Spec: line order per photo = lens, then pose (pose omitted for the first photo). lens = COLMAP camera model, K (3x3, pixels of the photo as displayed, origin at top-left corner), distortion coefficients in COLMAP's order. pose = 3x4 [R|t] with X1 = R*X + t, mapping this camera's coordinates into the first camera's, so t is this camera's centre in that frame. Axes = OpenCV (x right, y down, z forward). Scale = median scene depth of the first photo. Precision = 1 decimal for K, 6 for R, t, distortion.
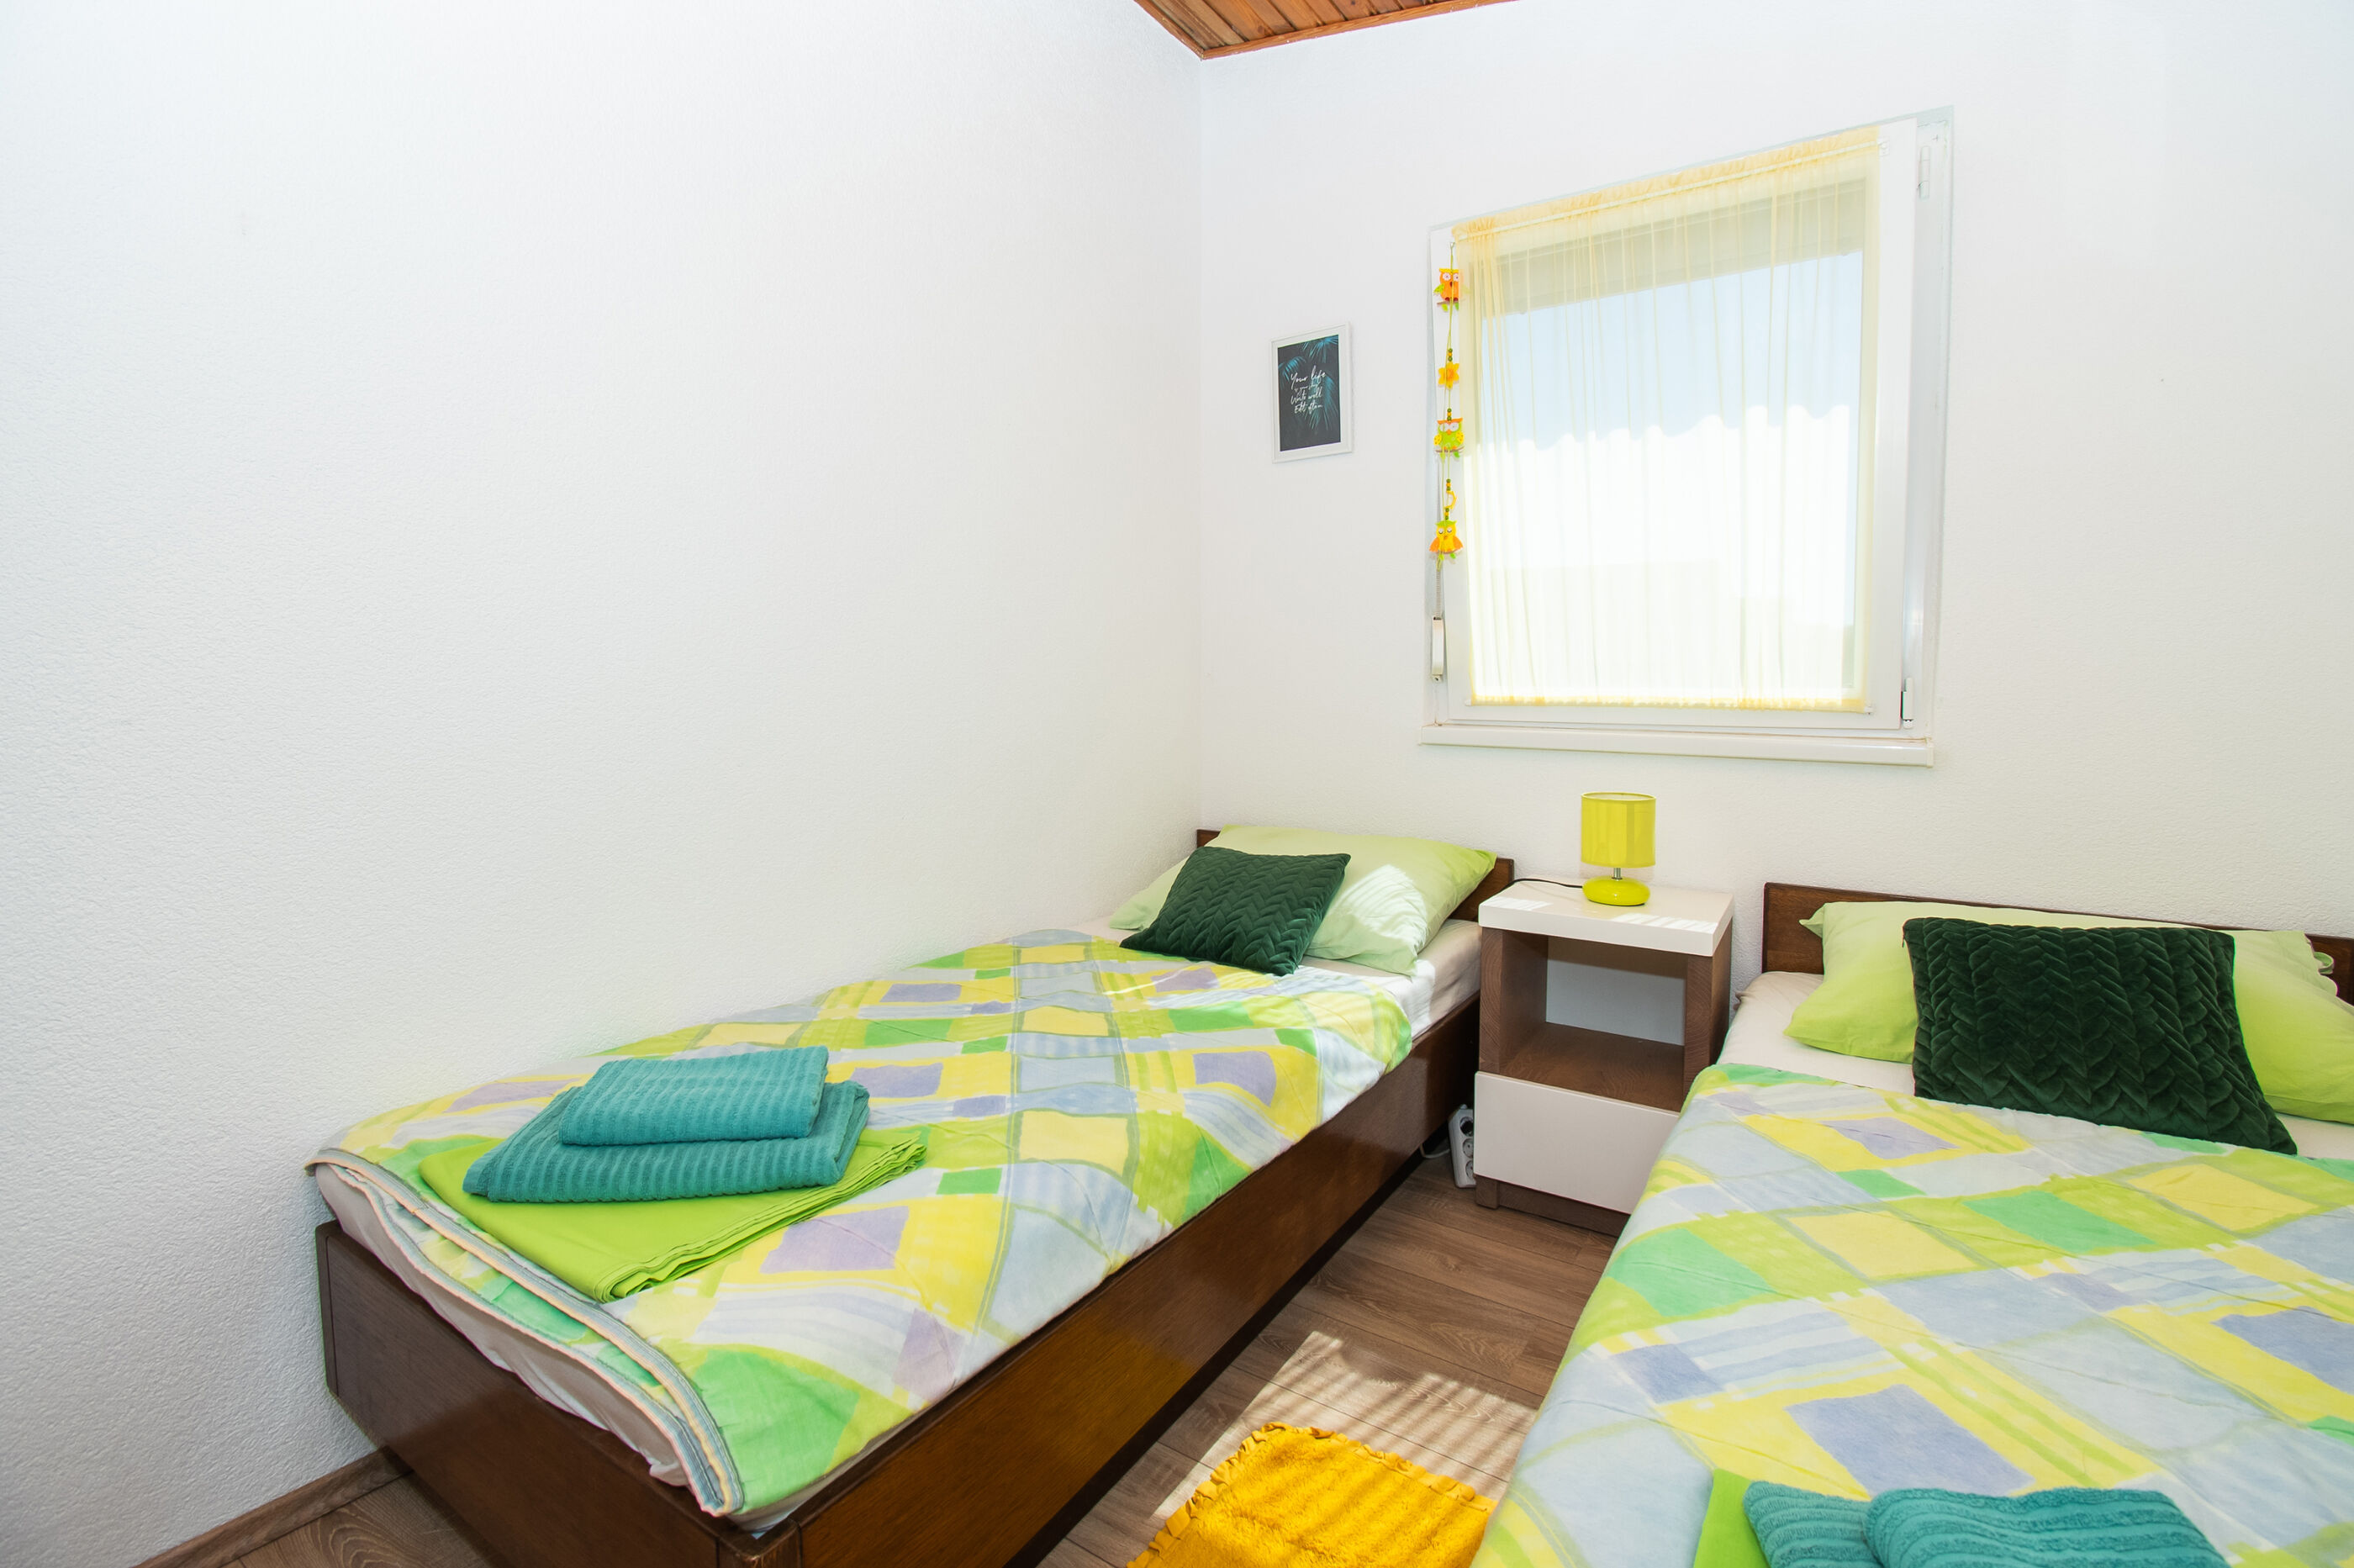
lens RADIAL K [[1022.7, 0, 1176.5], [0, 1022.7, 772.5], [0, 0, 1]] dist [0.001528, -0.012777]
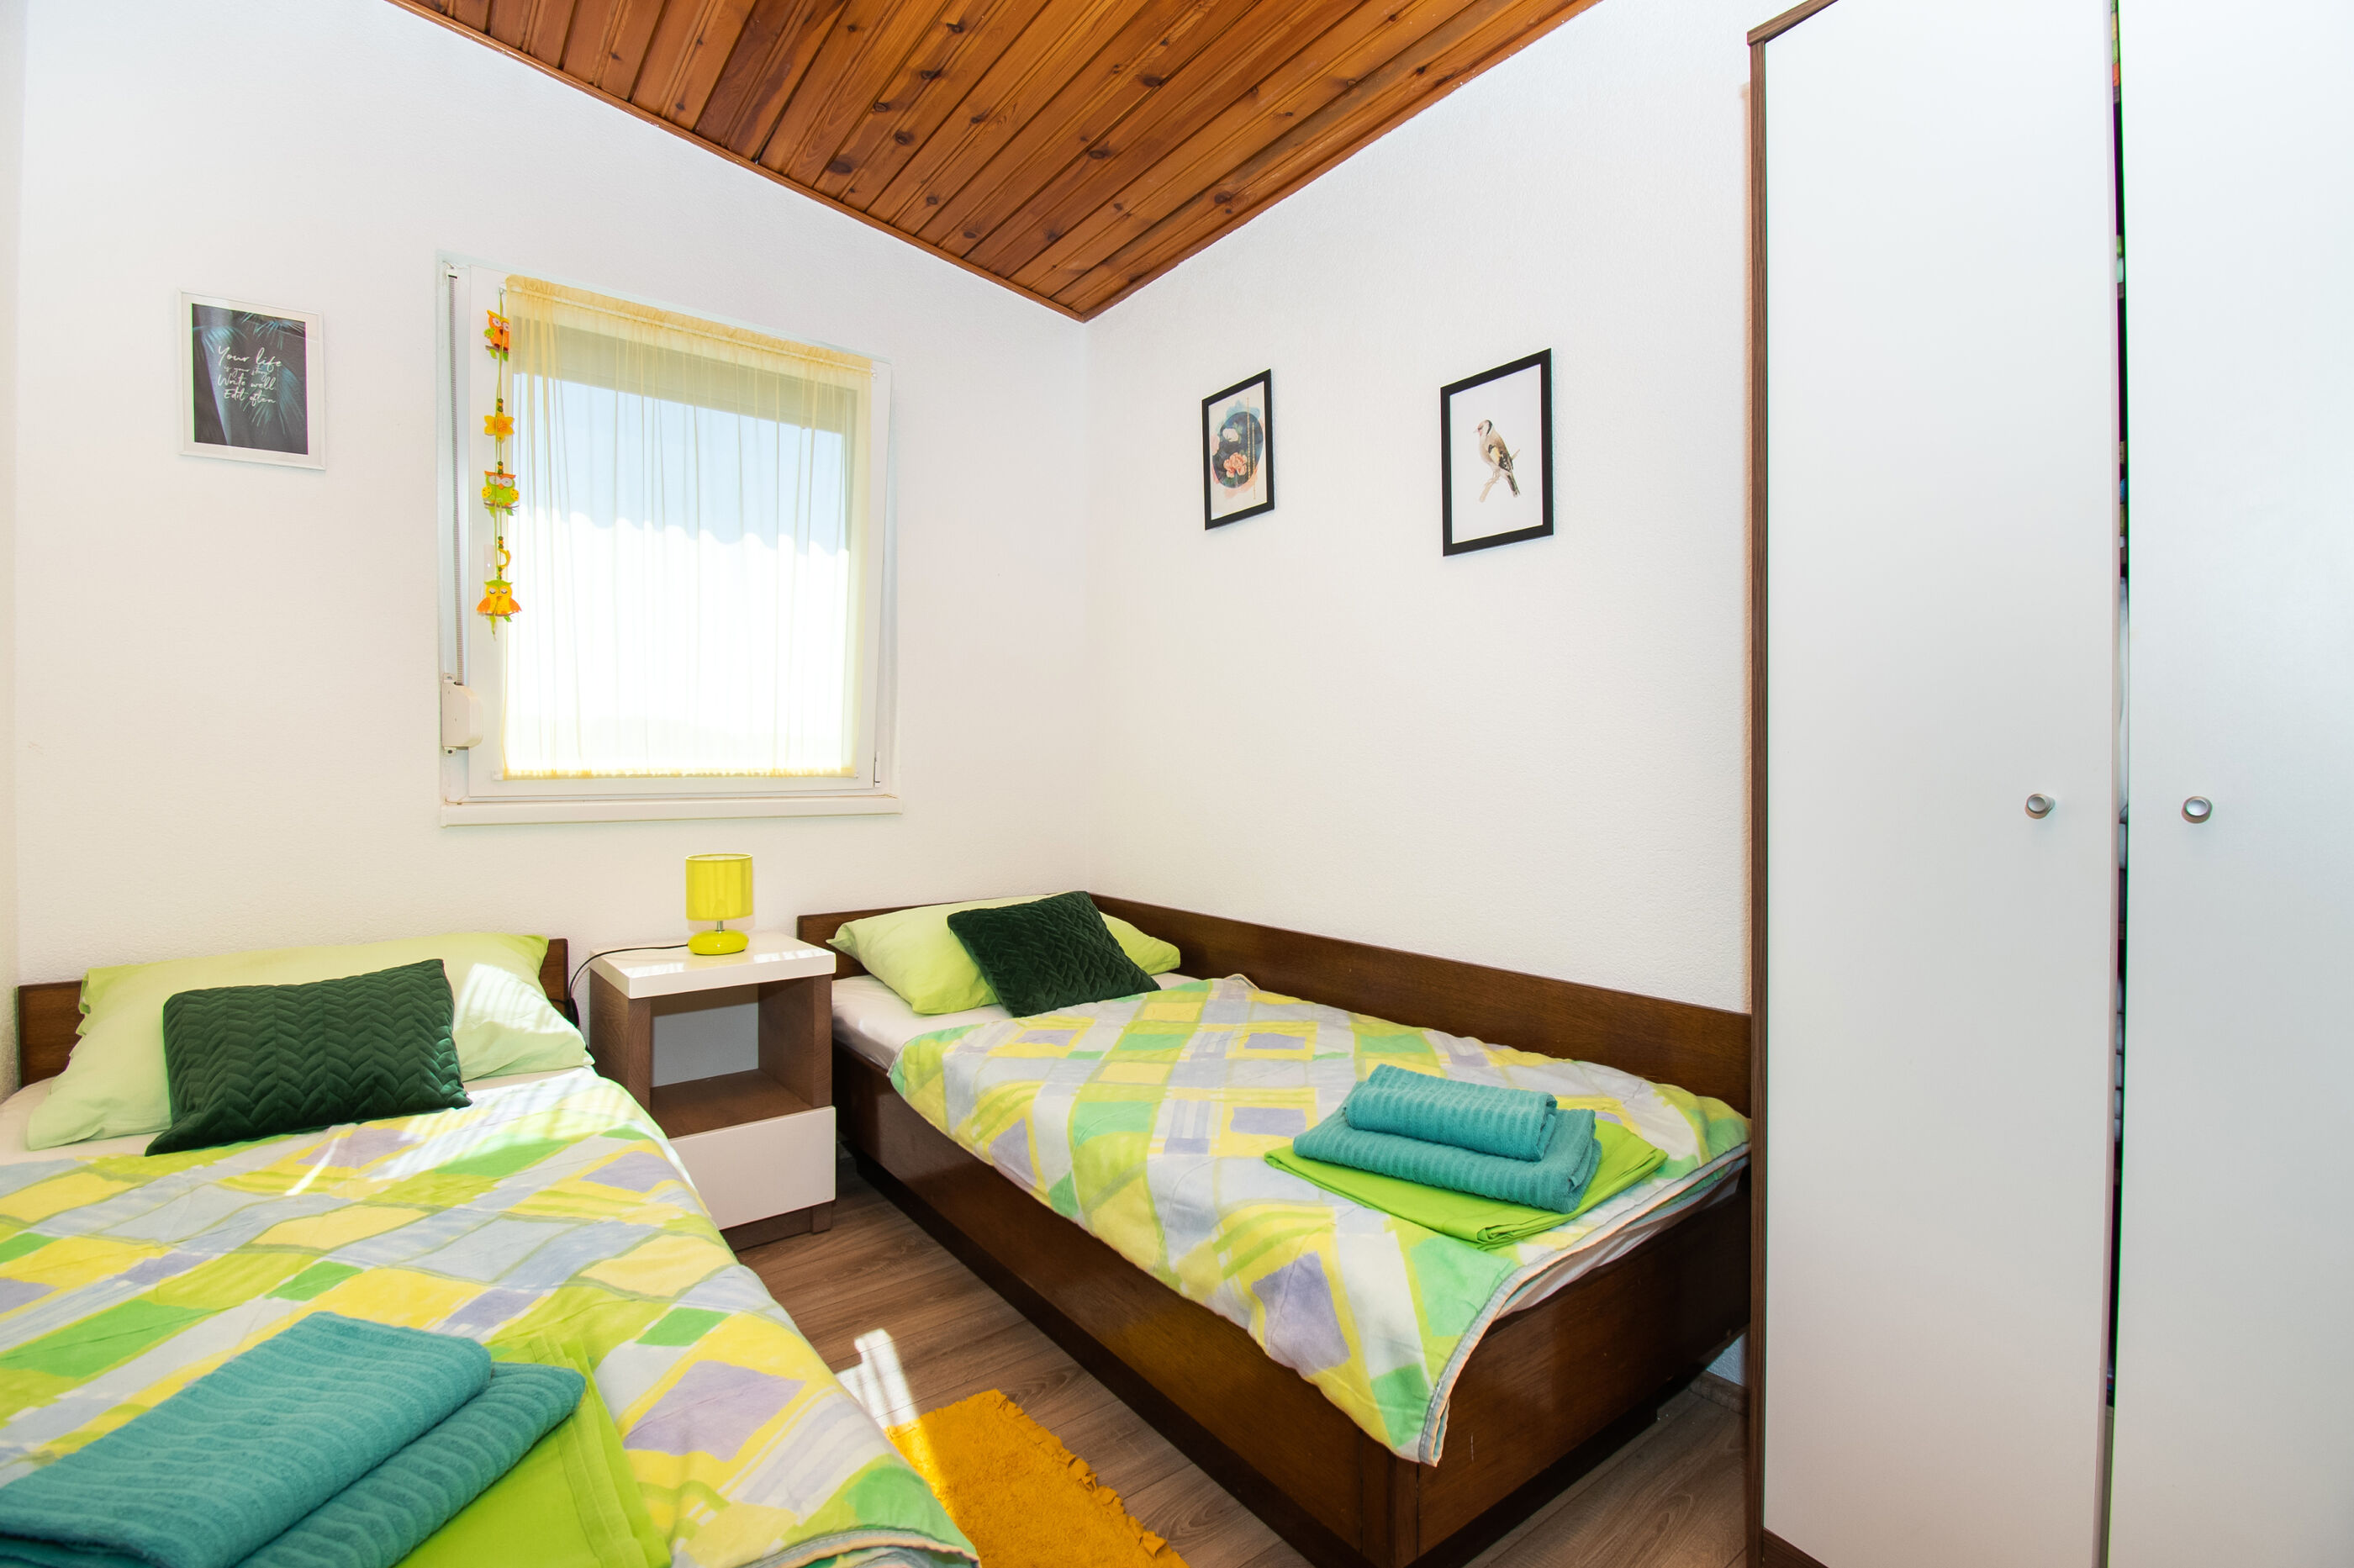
lens RADIAL K [[1051.8, 0, 1177.0], [0, 1051.8, 784.0], [0, 0, 1]] dist [0.000000, -0.019161]
pose [[0.320924, -0.026734, 0.946728, -0.550160], [0.082327, 0.996605, 0.000235, -0.016763], [-0.943520, 0.077866, 0.322035, 0.169576]]
